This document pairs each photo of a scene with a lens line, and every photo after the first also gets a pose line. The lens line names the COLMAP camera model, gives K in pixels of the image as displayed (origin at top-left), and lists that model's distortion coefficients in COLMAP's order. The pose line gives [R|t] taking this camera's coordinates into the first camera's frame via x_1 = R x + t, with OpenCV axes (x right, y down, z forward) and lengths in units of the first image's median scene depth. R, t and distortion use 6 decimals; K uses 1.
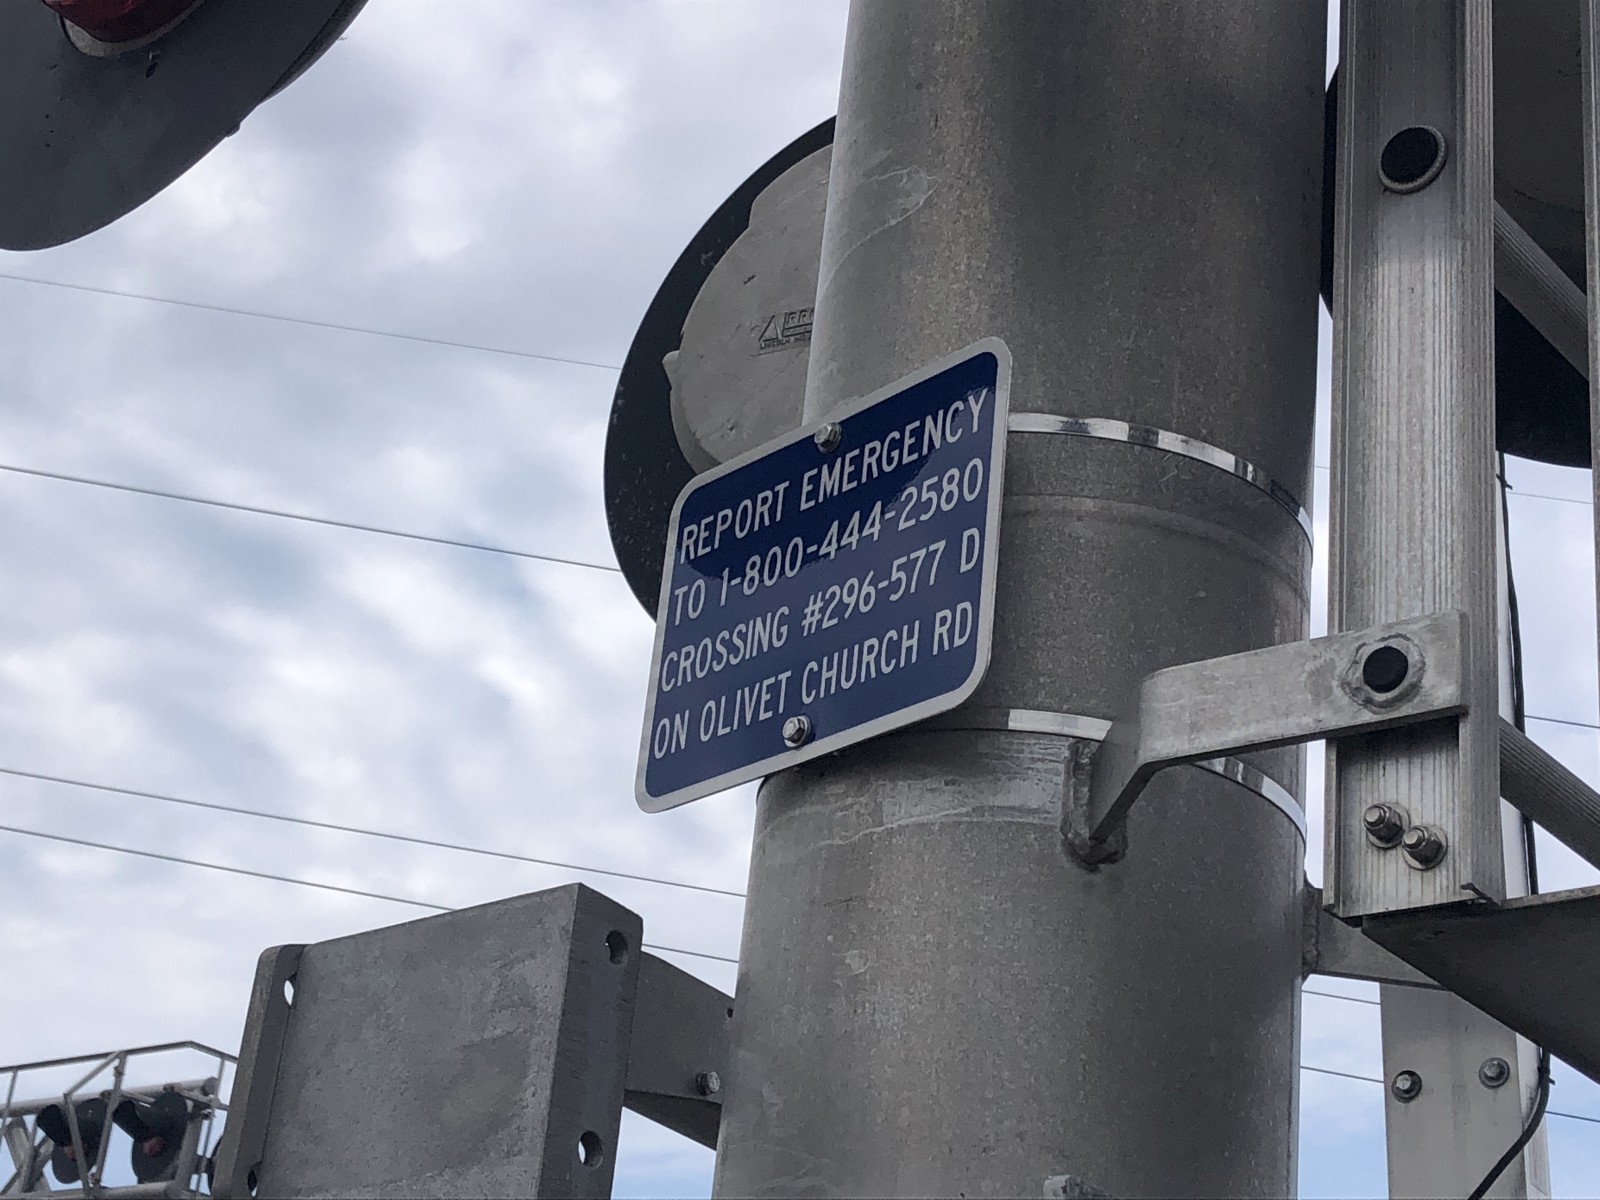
lens RADIAL K [[2822.1, 0, 800.0], [0, 2822.1, 600.0], [0, 0, 1]] dist [0.186127, 0.029564]
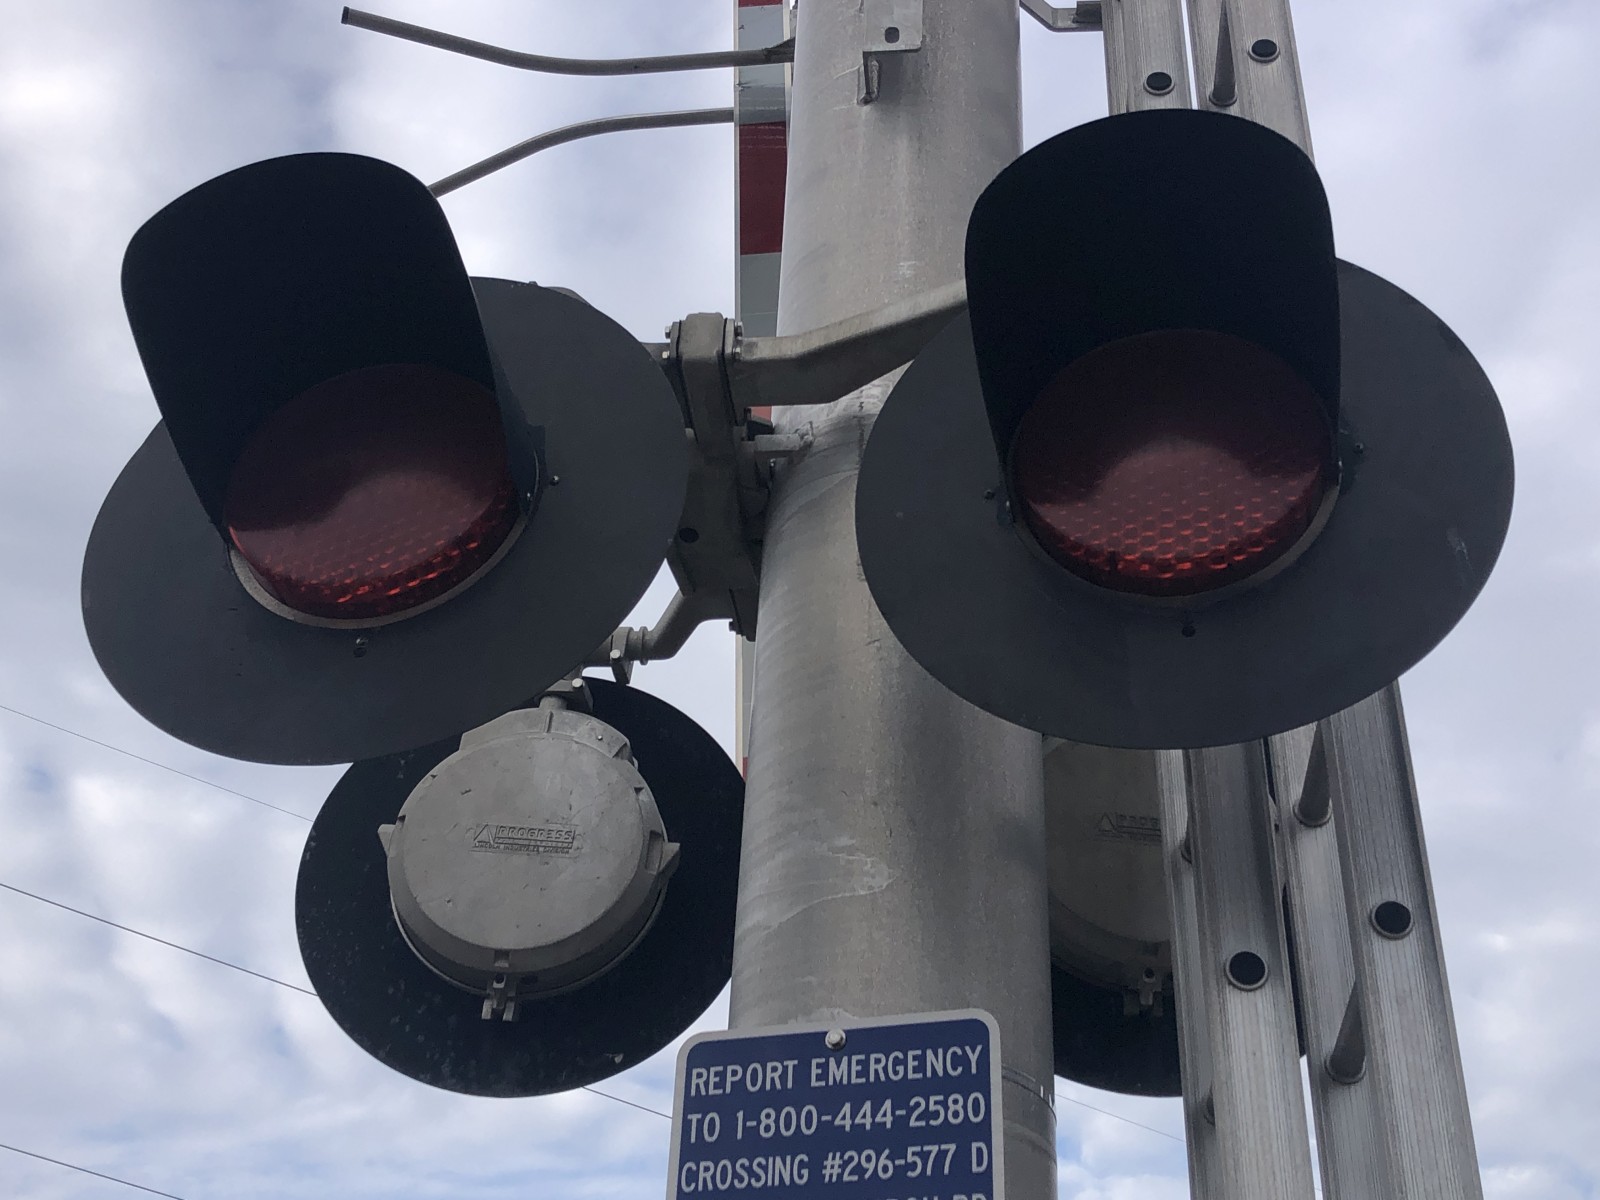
lens RADIAL K [[2043.8, 0, 800.0], [0, 2043.8, 600.0], [0, 0, 1]] dist [0.256494, -1.052966]
pose [[0.844471, 0.258629, 0.469019, -0.609233], [-0.195582, 0.964121, -0.179493, -0.085473], [-0.498614, 0.059845, 0.864756, 0.036235]]
